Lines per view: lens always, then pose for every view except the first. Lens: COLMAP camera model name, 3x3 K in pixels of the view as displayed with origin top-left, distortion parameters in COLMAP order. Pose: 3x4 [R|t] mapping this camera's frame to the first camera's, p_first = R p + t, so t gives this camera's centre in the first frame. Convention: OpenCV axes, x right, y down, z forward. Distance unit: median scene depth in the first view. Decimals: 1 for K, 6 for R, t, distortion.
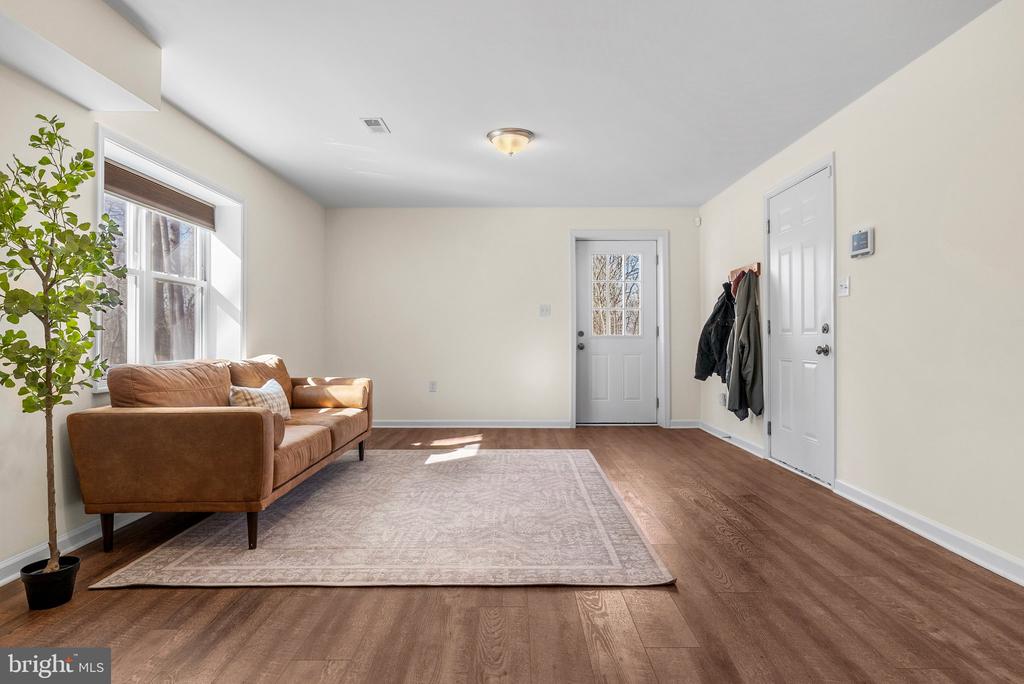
lens RADIAL K [[567.5, 0, 510.3], [0, 567.5, 329.3], [0, 0, 1]] dist [0.007080, 0.000638]
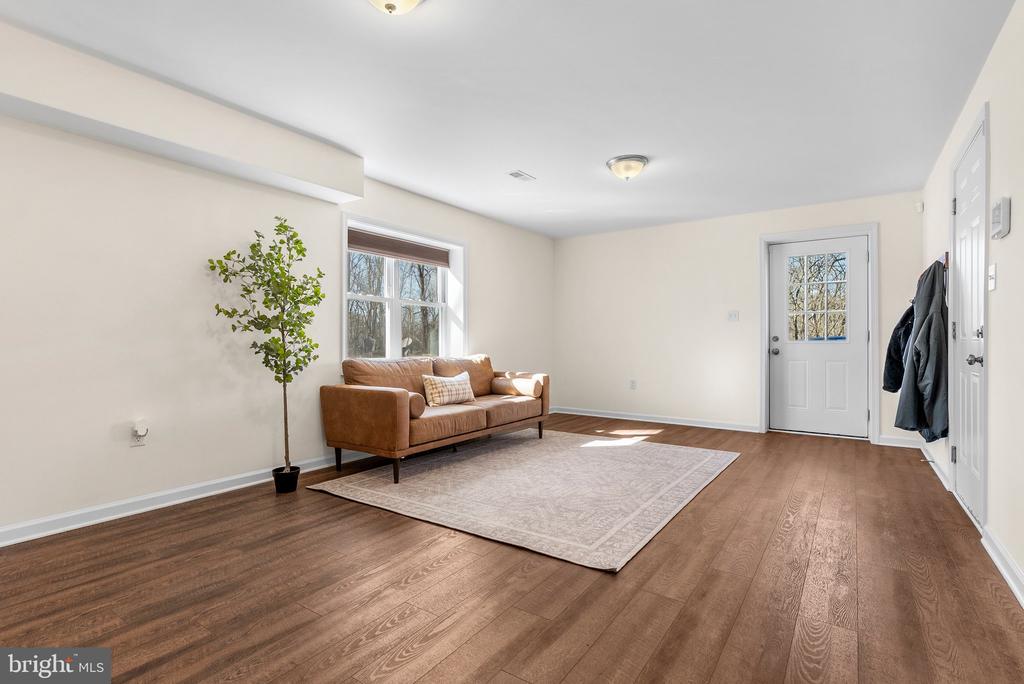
lens RADIAL K [[481.4, 0, 512.0], [0, 481.4, 342.0], [0, 0, 1]] dist [0.018369, 0.000463]
pose [[0.838252, 0.002491, -0.545277, 0.339622], [0.005677, 0.999896, 0.013295, -0.000147], [0.545253, -0.014240, 0.838151, 0.074287]]
